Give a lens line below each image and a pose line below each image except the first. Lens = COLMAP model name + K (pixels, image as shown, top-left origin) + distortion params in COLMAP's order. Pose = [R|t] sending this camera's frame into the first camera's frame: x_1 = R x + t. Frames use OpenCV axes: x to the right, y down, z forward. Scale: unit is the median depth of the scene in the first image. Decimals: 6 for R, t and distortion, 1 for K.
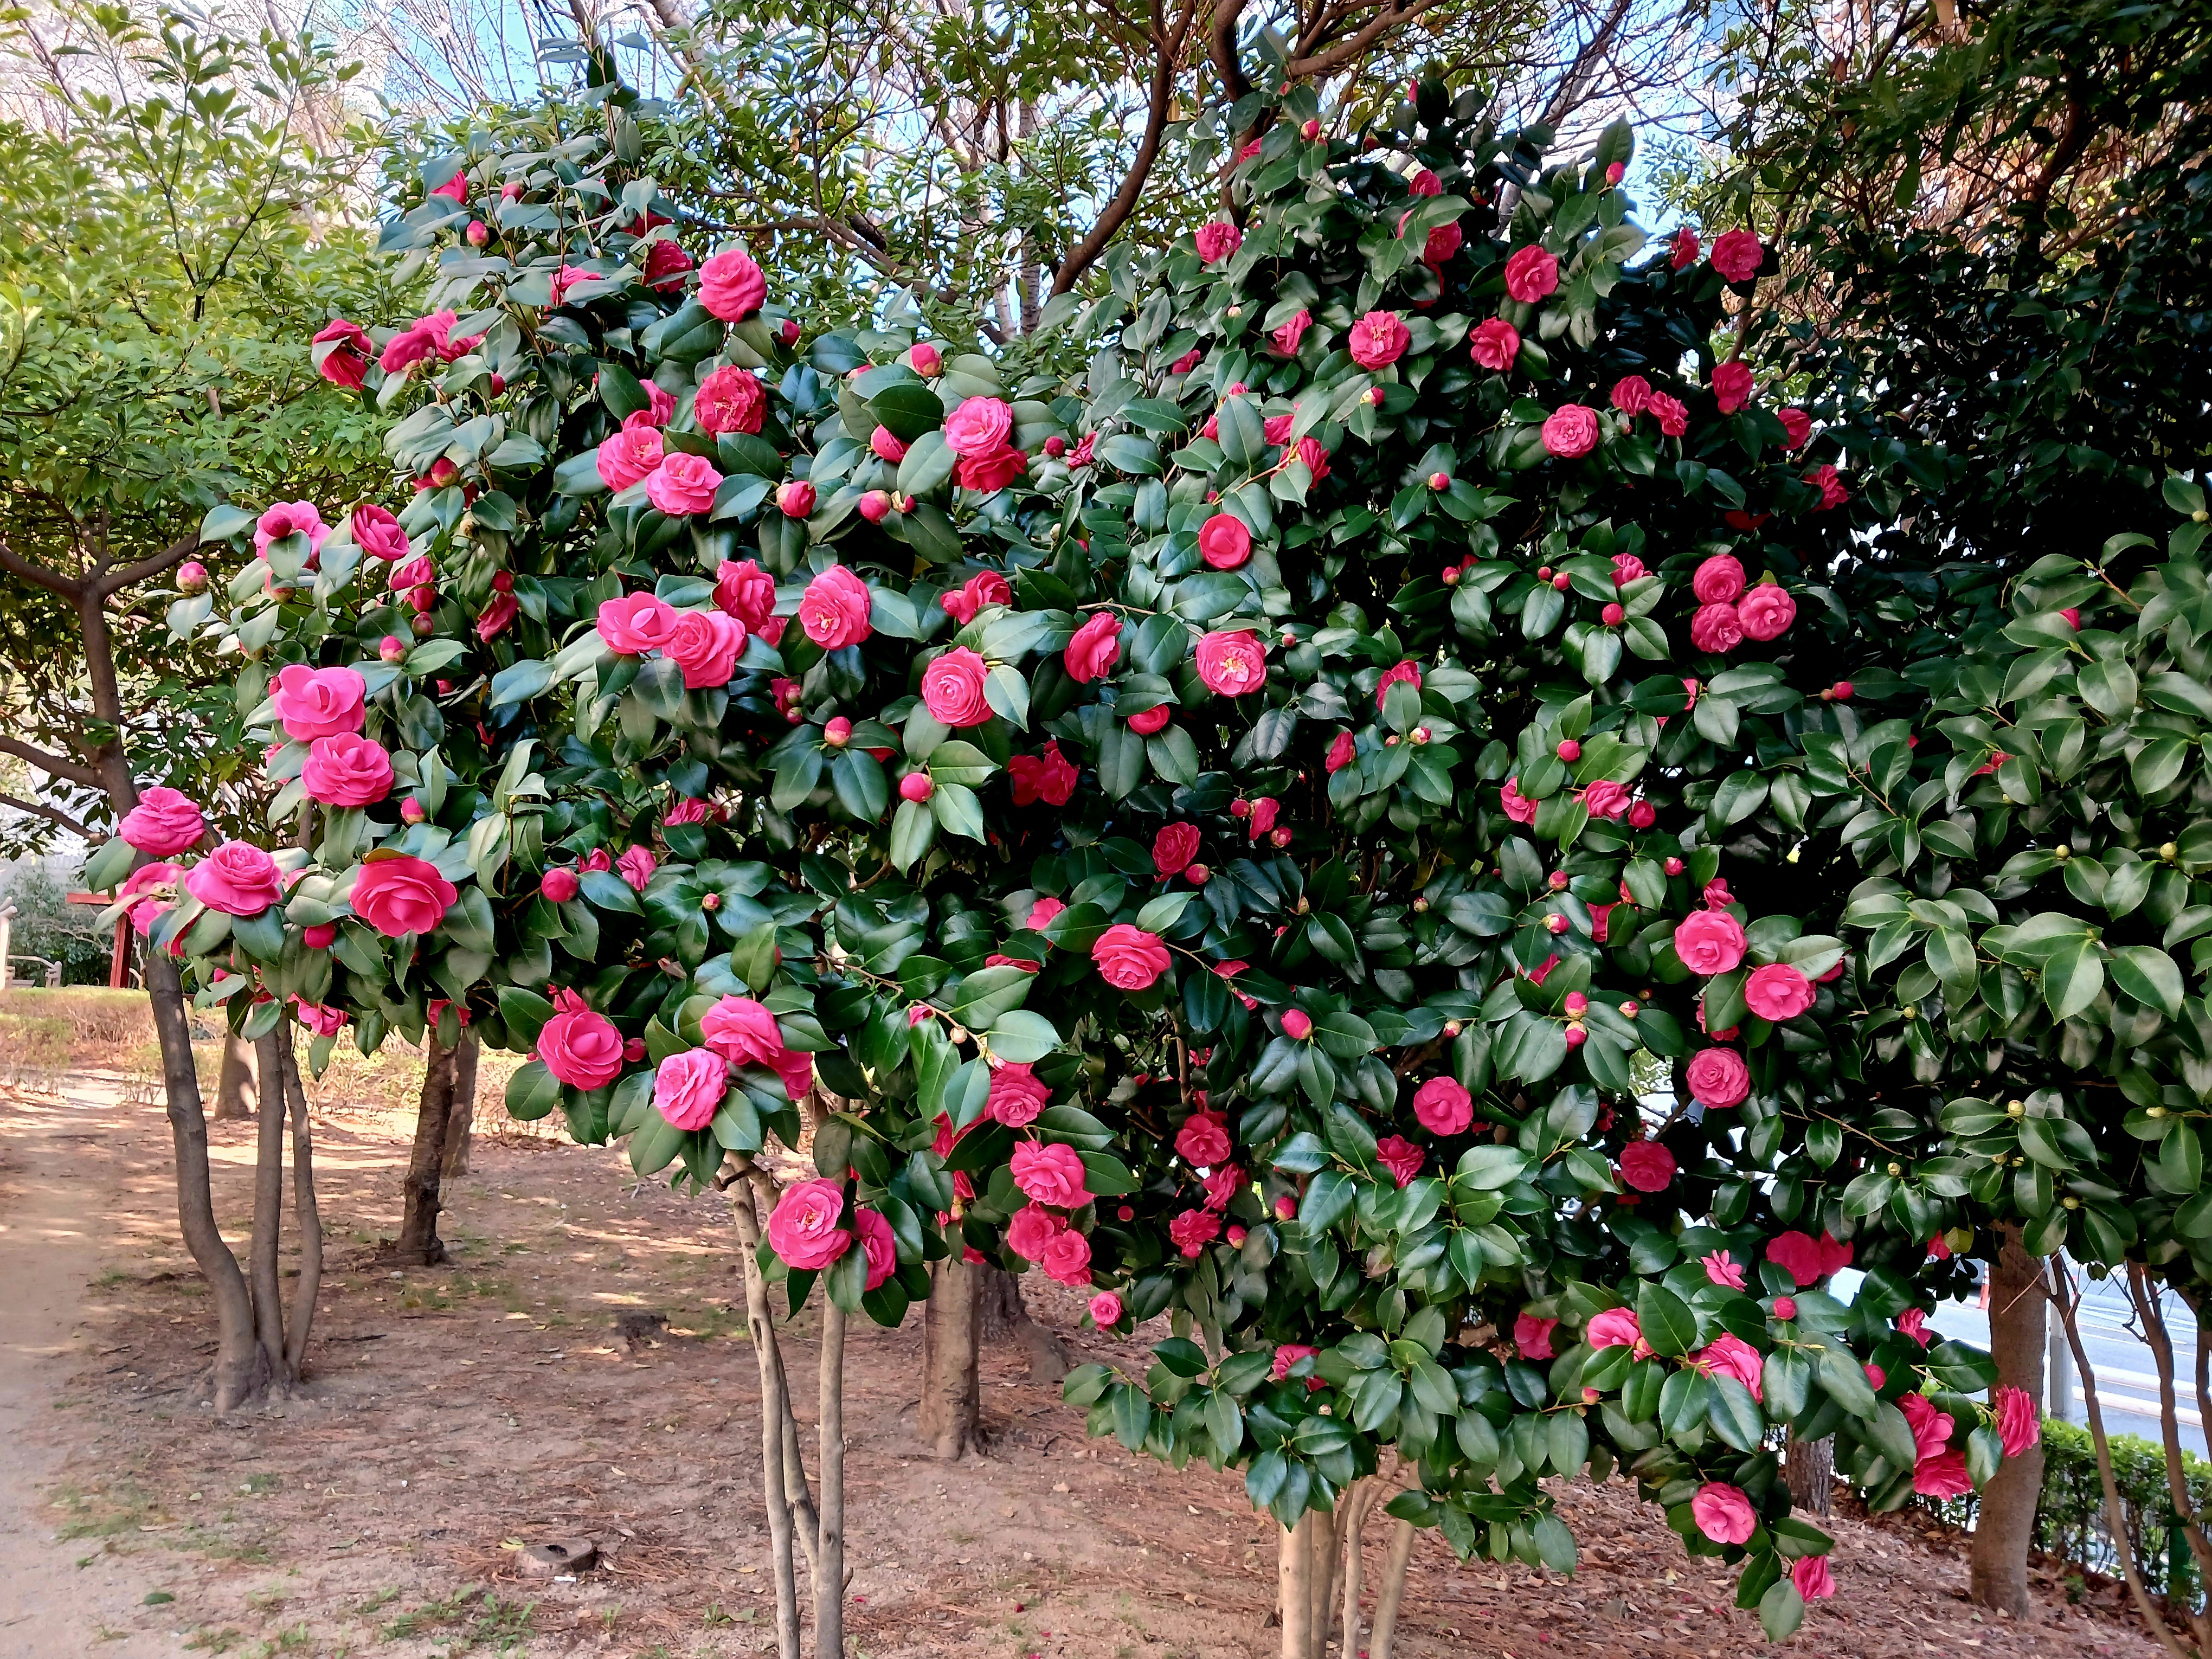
lens RADIAL K [[1758.3, 0, 1098.5], [0, 1758.3, 881.3], [0, 0, 1]] dist [0.093853, -0.116261]
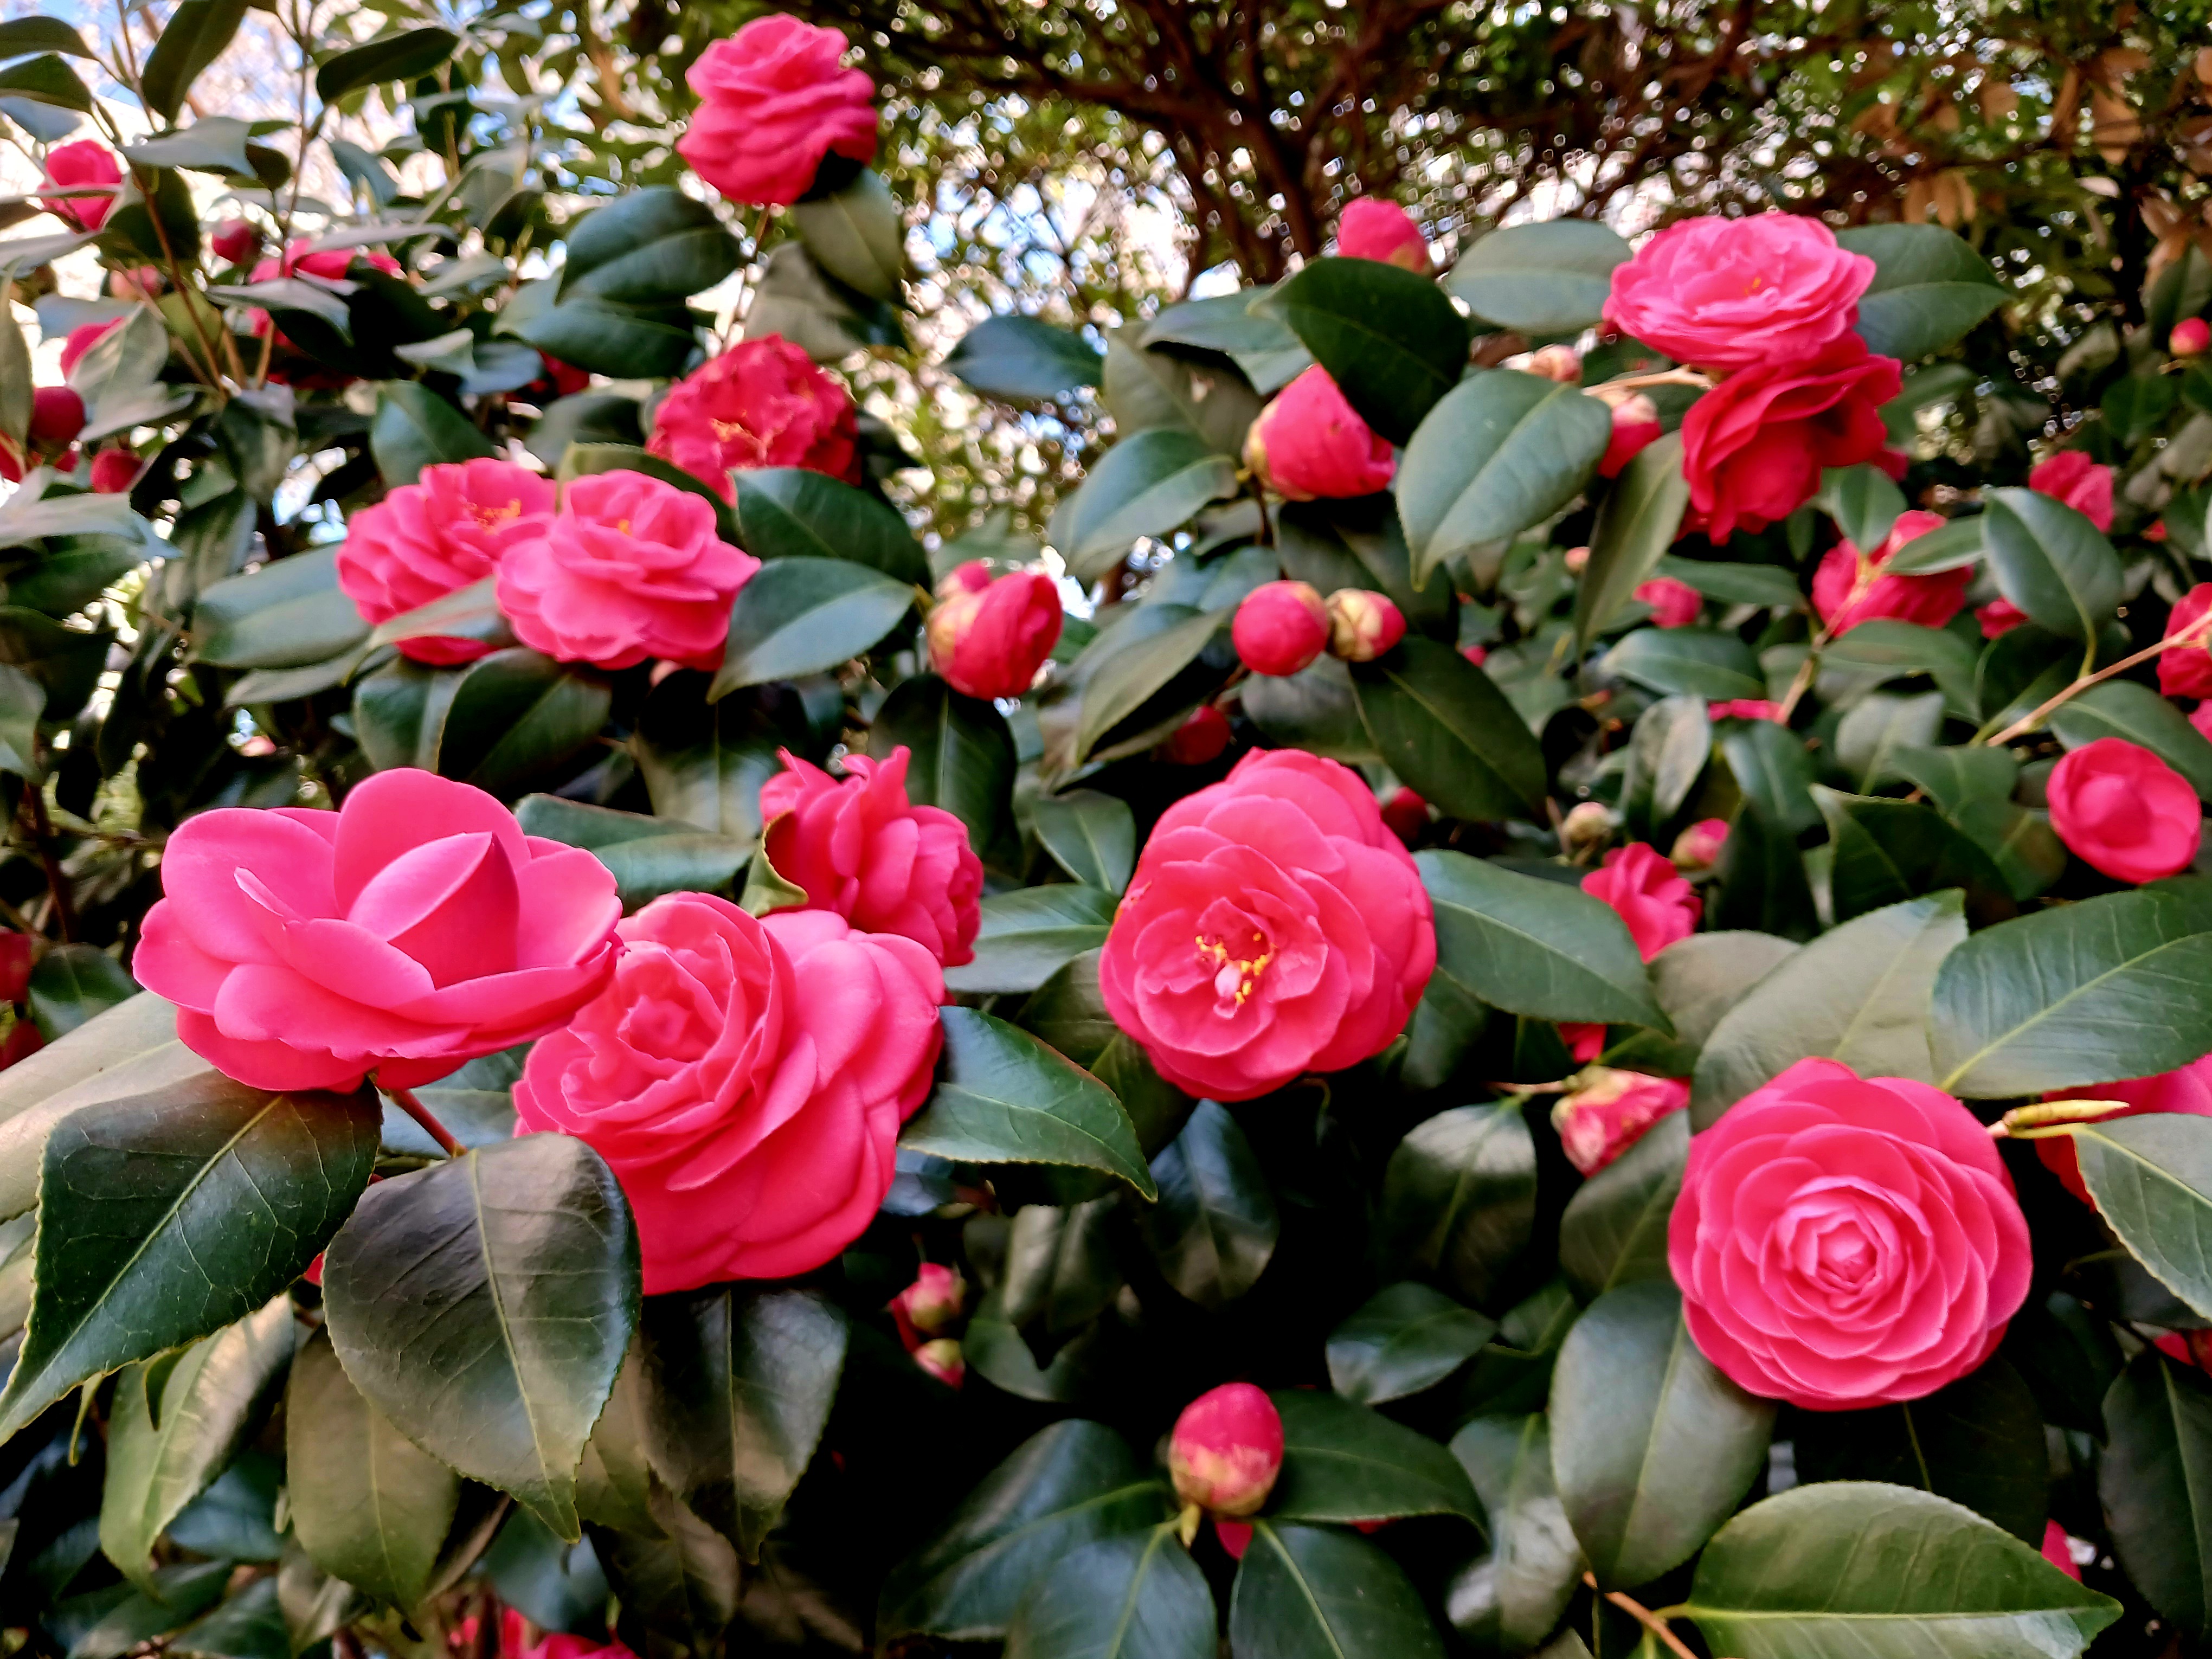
lens RADIAL K [[1763.2, 0, 1106.0], [0, 1763.2, 829.5], [0, 0, 1]] dist [0.009630, -0.027624]
pose [[0.994960, -0.019855, 0.098290, -0.154617], [0.051987, 0.940316, -0.336308, -0.069301], [-0.085747, 0.339723, 0.936609, 0.617365]]
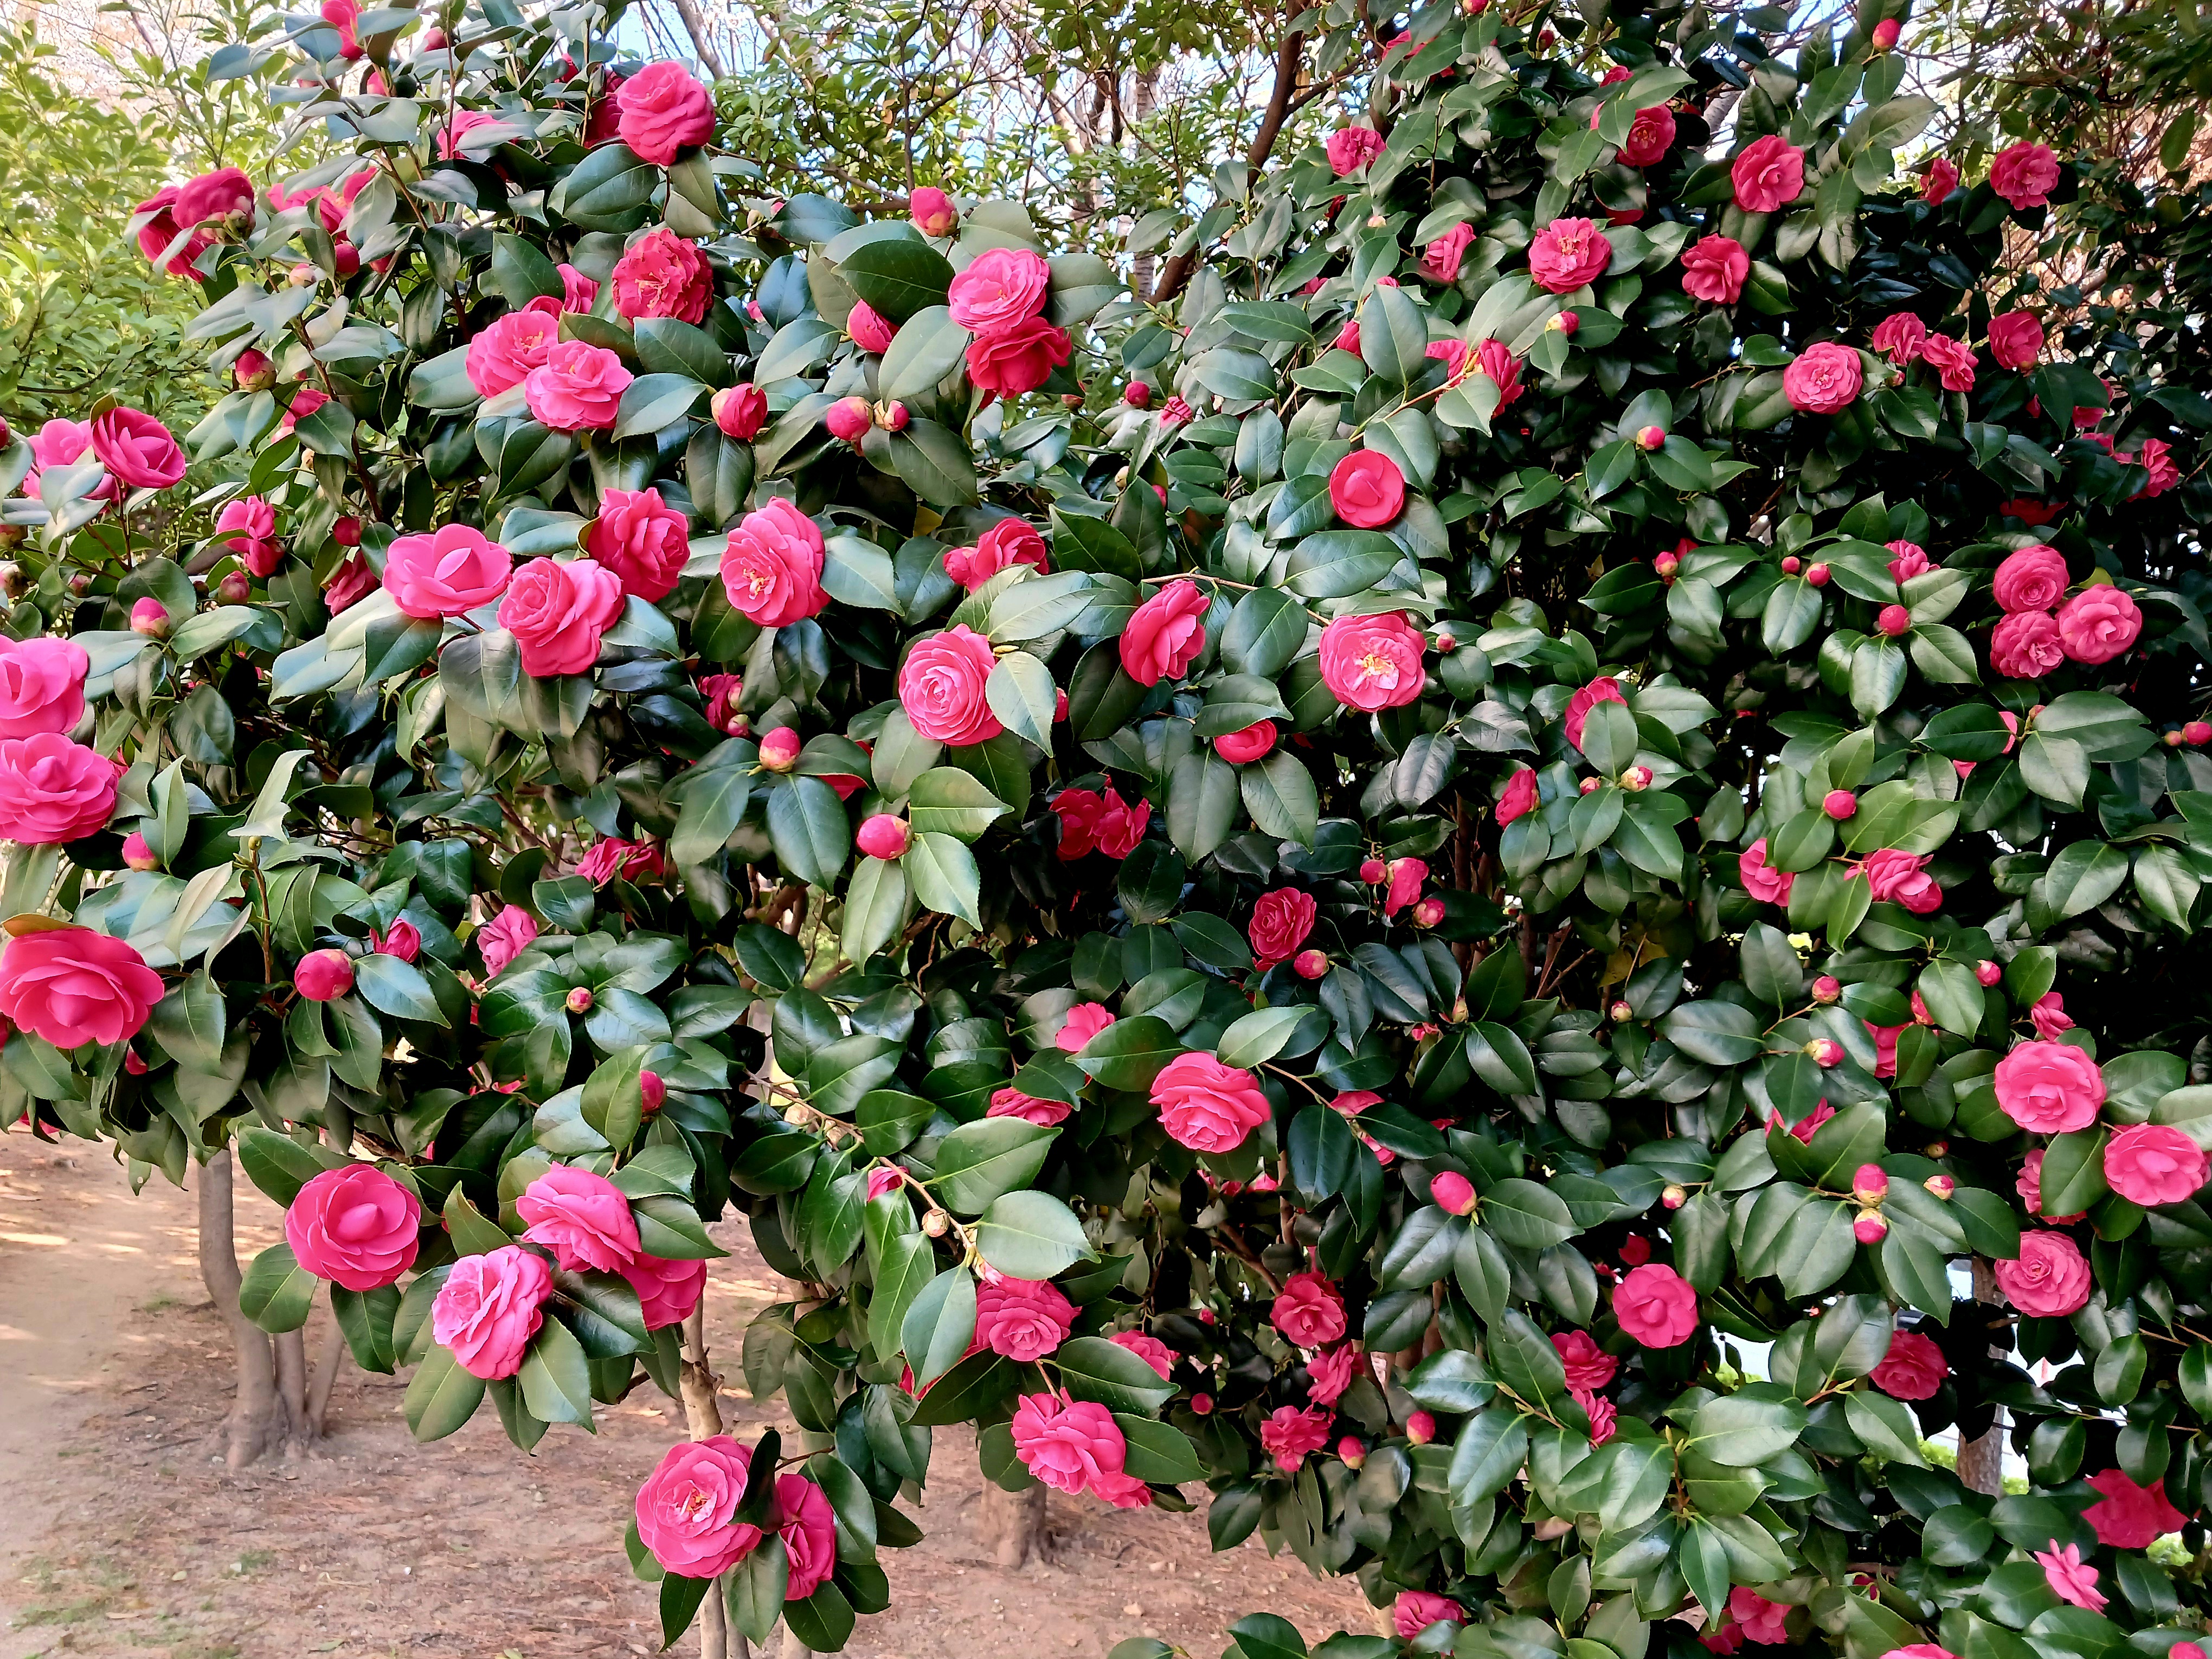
lens RADIAL K [[1763.2, 0, 1106.0], [0, 1763.2, 829.5], [0, 0, 1]] dist [0.009630, -0.027624]
pose [[0.997920, 0.029094, -0.057519, 0.012630], [-0.031648, 0.998530, -0.043998, -0.024140], [0.056155, 0.045727, 0.997374, 0.283050]]
